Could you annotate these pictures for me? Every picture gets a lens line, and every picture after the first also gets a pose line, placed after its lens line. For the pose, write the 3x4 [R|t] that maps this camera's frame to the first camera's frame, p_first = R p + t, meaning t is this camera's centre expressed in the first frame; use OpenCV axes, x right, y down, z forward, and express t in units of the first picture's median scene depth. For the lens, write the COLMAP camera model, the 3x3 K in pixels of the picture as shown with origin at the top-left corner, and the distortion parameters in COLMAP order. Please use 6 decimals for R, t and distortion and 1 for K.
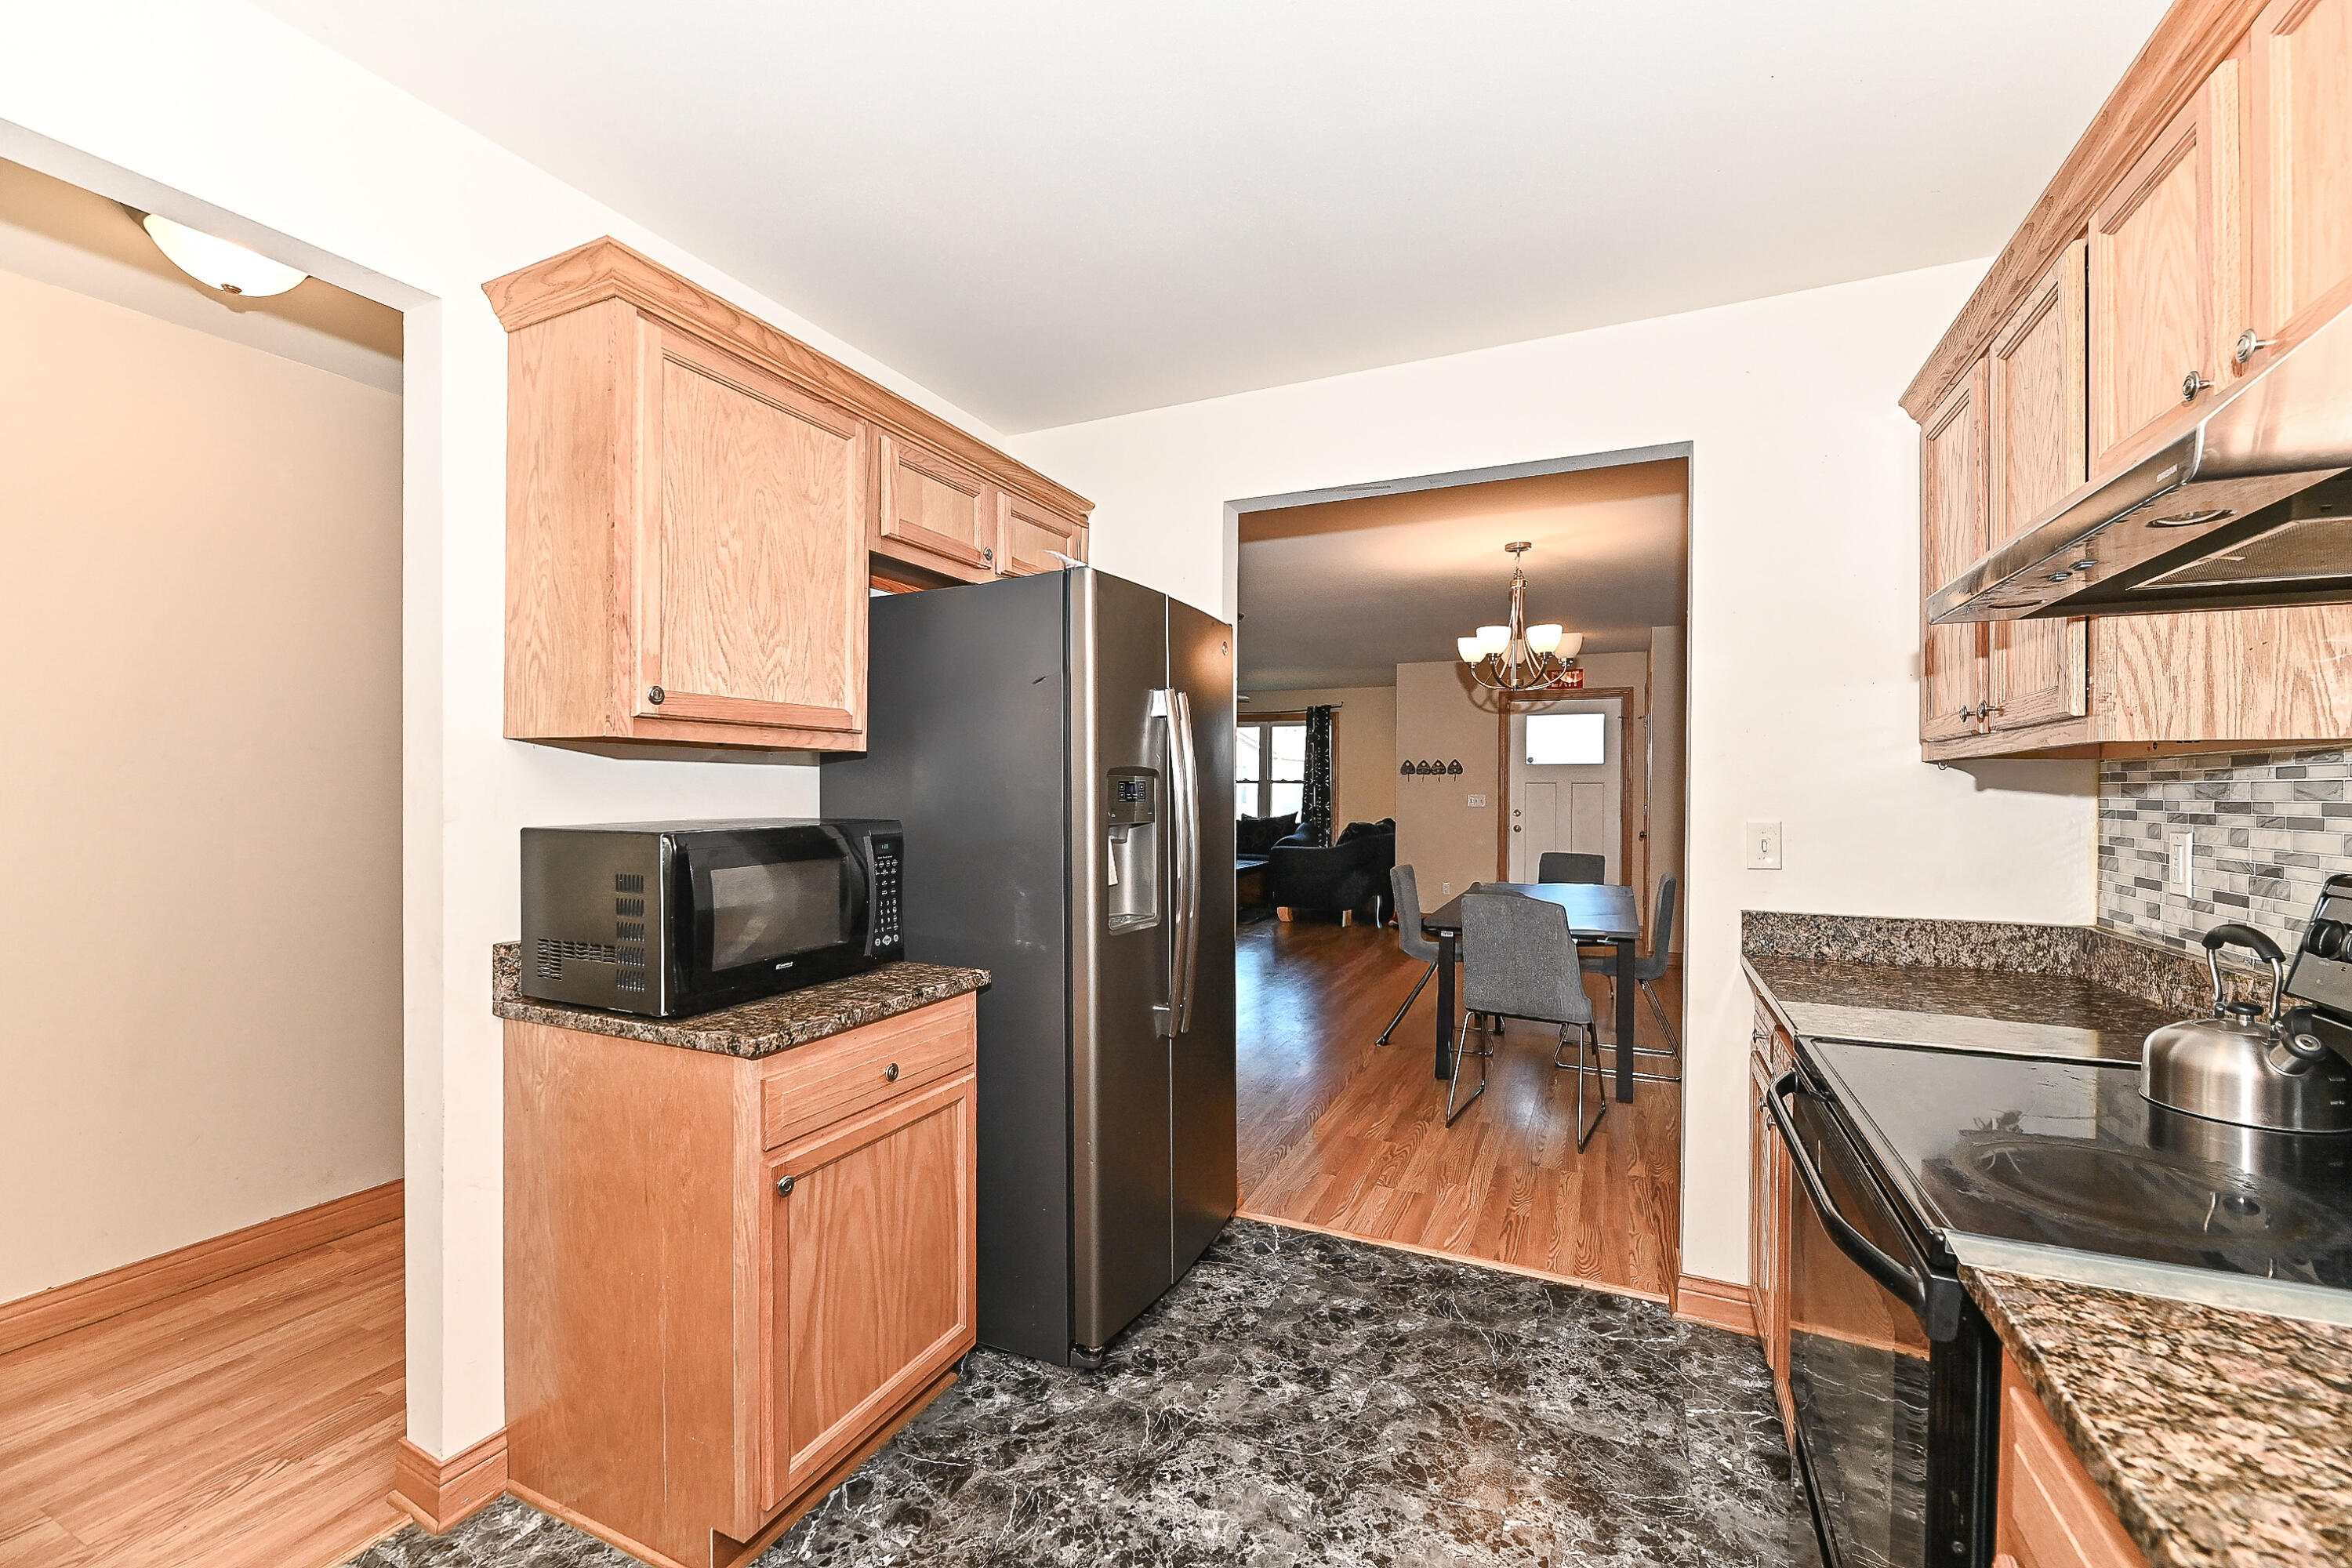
lens RADIAL K [[966.8, 0, 1171.6], [0, 966.8, 790.4], [0, 0, 1]] dist [-0.000311, -0.000403]
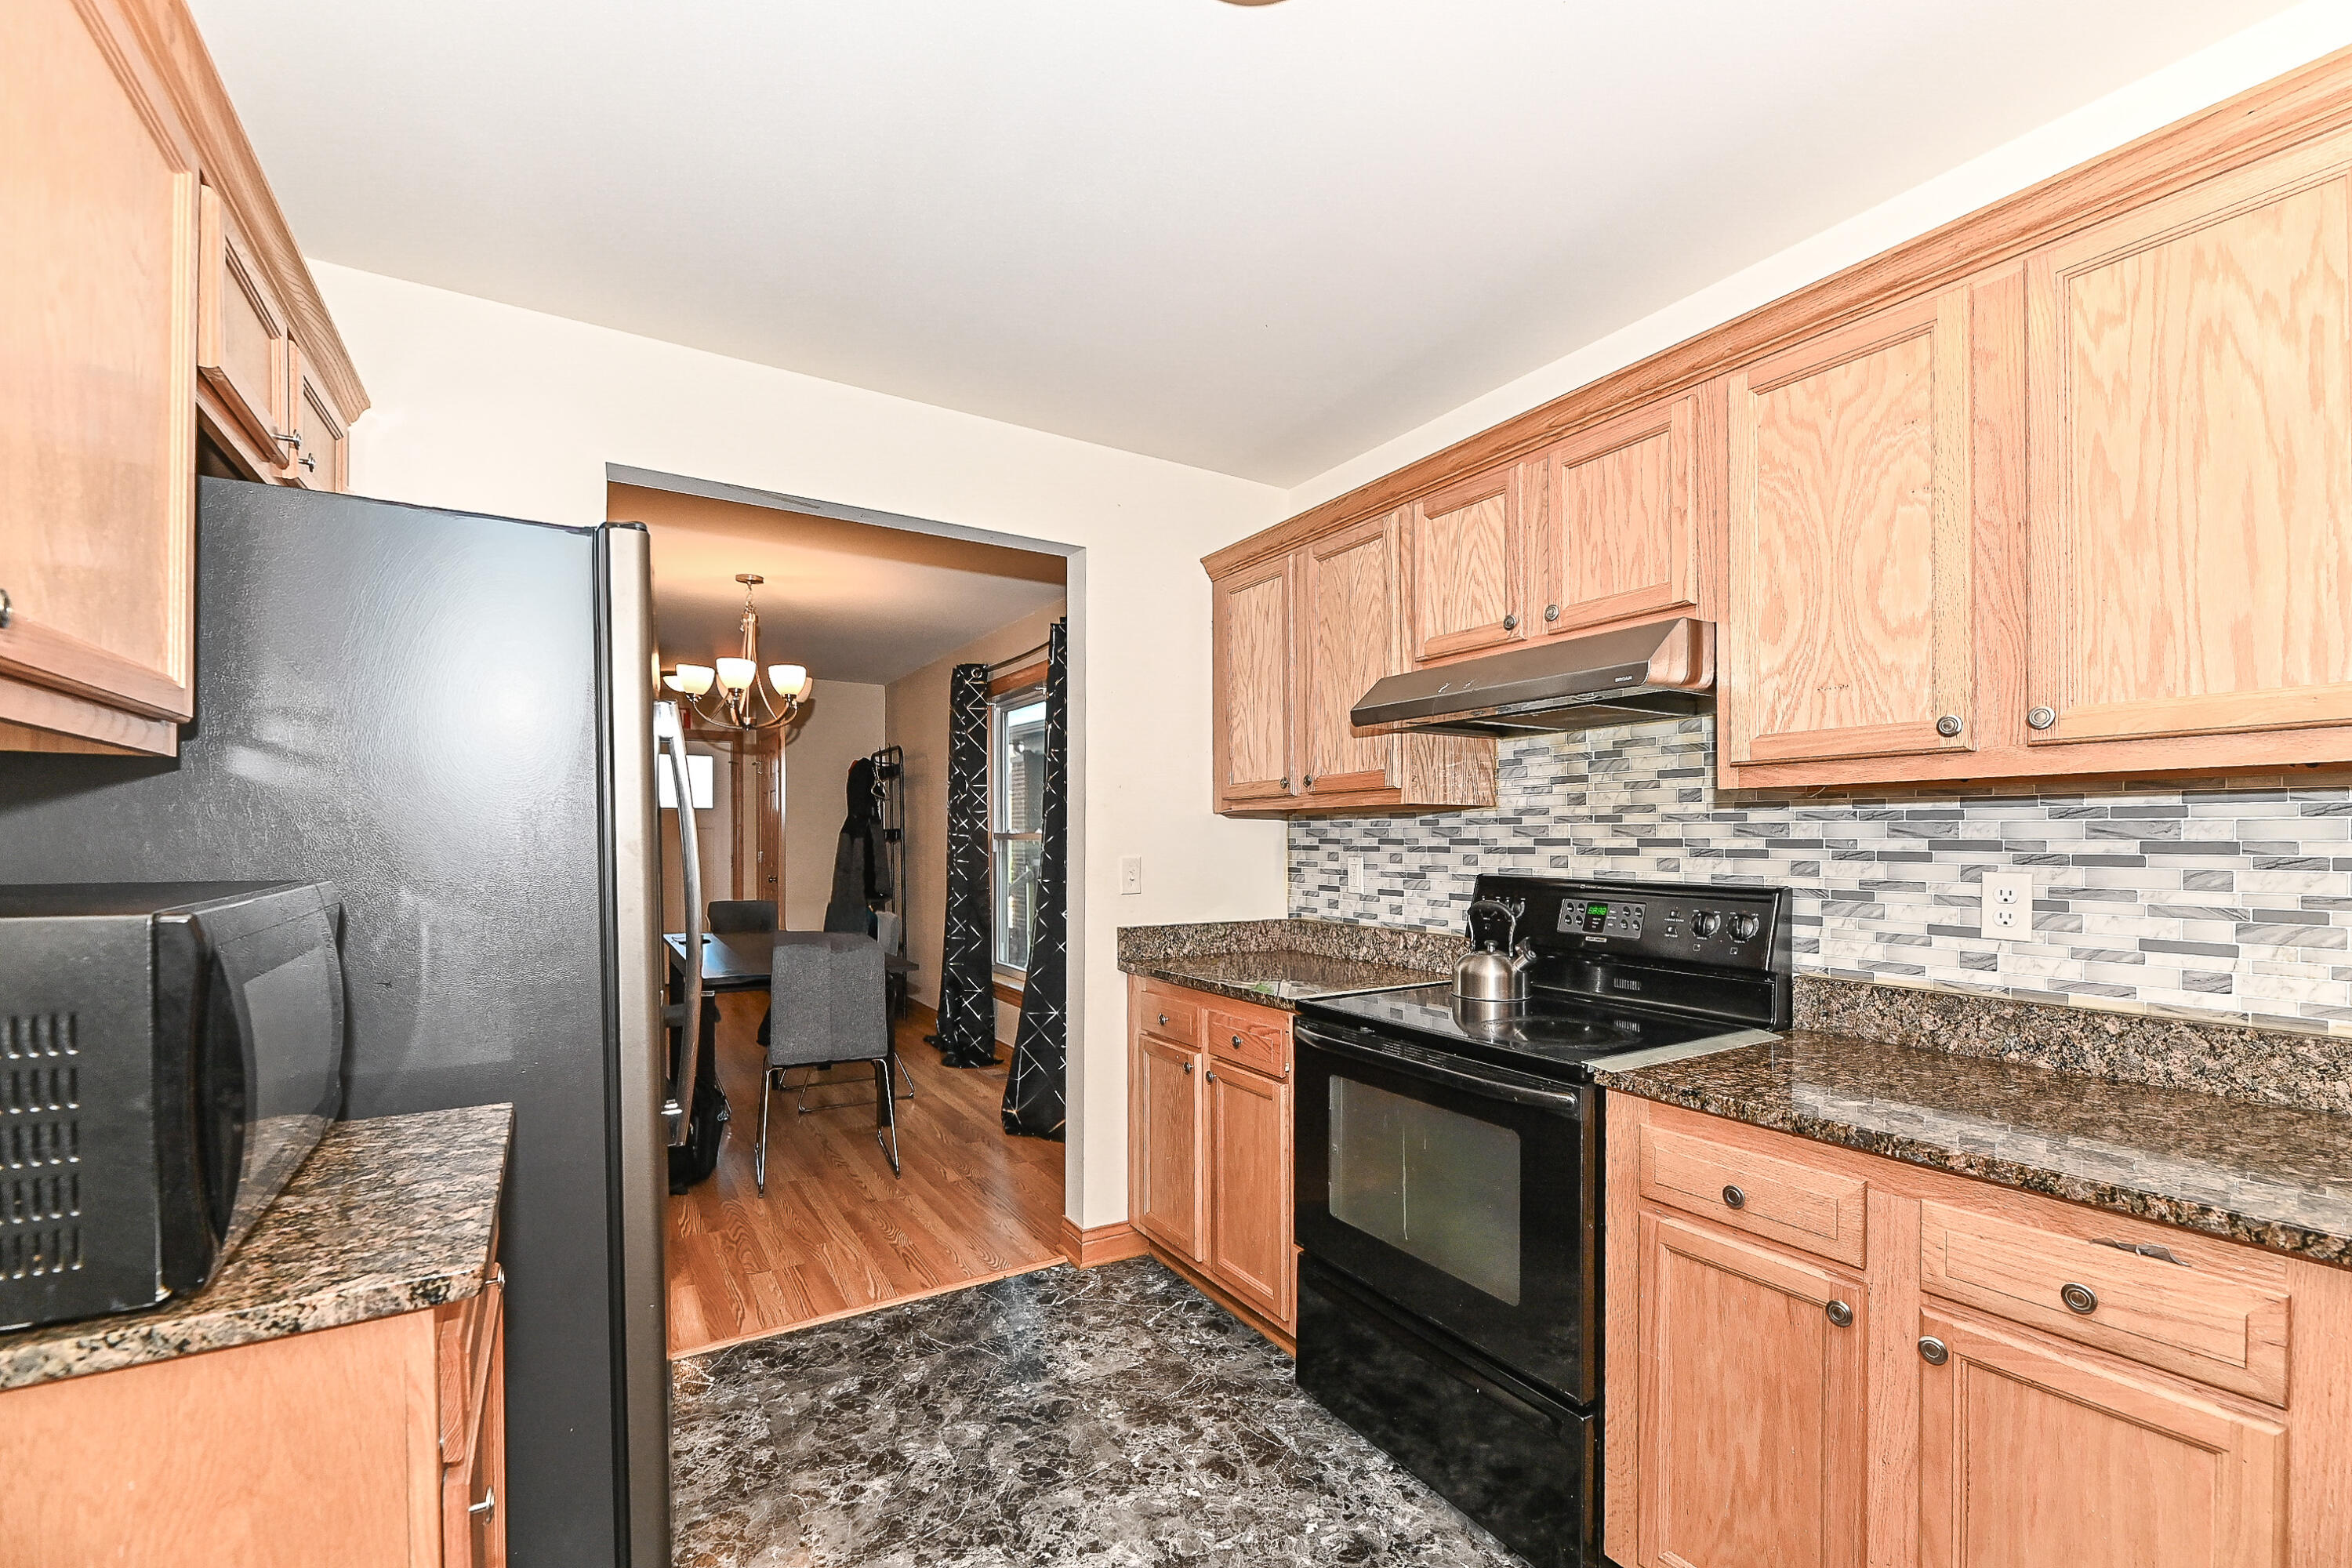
lens RADIAL K [[988.3, 0, 1184.2], [0, 988.3, 838.1], [0, 0, 1]] dist [0.007342, -0.008018]
pose [[0.546546, -0.004201, 0.837419, -0.512698], [0.003356, 0.999990, 0.002826, 0.003555], [-0.837422, 0.001266, 0.546555, 0.246561]]
